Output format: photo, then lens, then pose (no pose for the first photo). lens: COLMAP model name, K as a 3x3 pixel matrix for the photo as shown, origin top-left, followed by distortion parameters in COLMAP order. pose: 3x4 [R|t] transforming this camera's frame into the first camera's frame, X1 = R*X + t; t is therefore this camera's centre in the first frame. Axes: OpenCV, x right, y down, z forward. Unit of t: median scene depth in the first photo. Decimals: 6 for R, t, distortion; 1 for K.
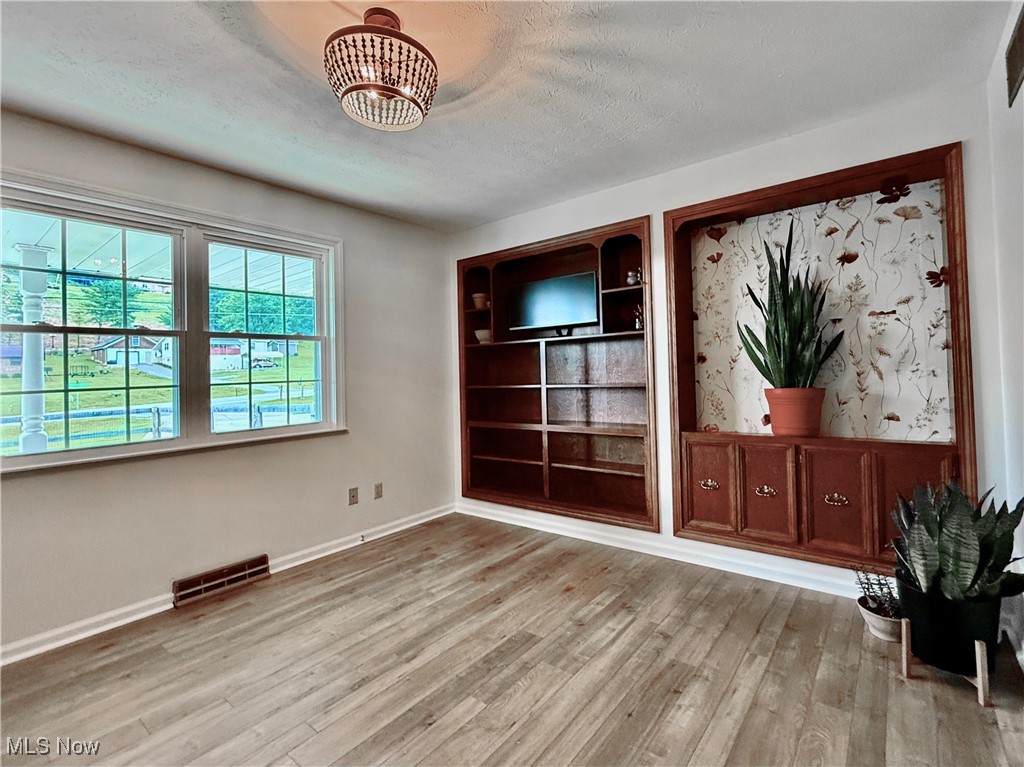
lens RADIAL K [[451.4, 0, 487.3], [0, 451.4, 368.7], [0, 0, 1]] dist [0.004122, 0.000524]
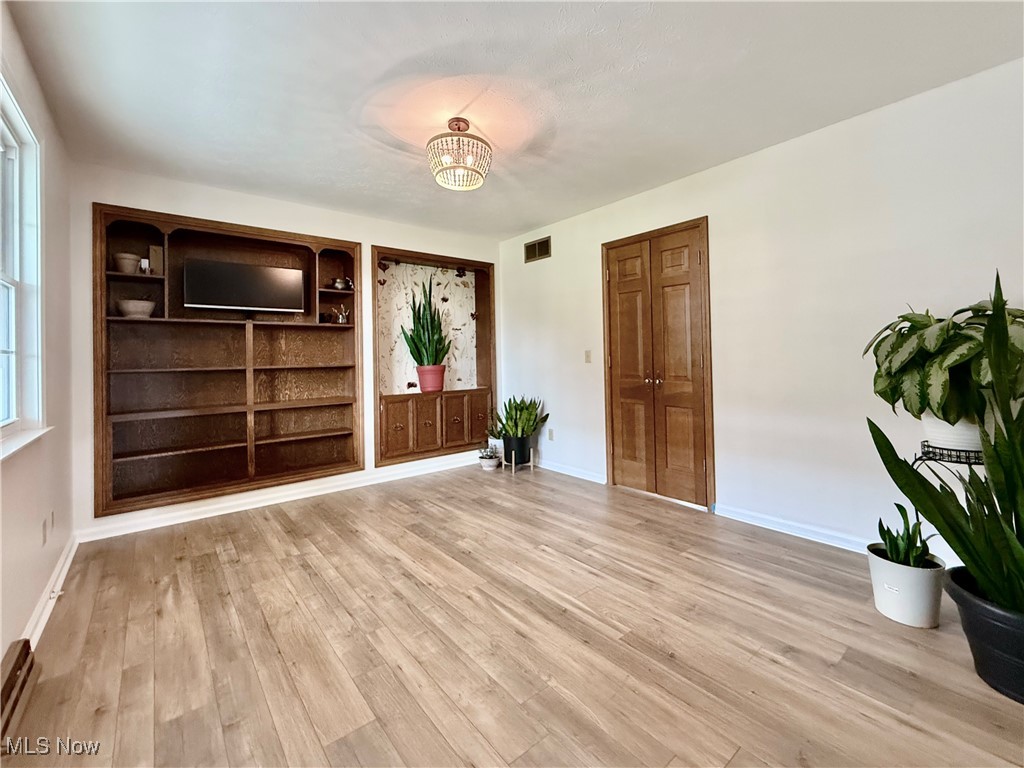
lens RADIAL K [[451.4, 0, 487.3], [0, 451.4, 369.2], [0, 0, 1]] dist [0.004122, 0.000524]
pose [[0.271498, 0.009701, 0.962390, -1.016948], [0.004200, 0.999928, -0.011264, 0.079278], [-0.962430, 0.007100, 0.271438, 0.289163]]
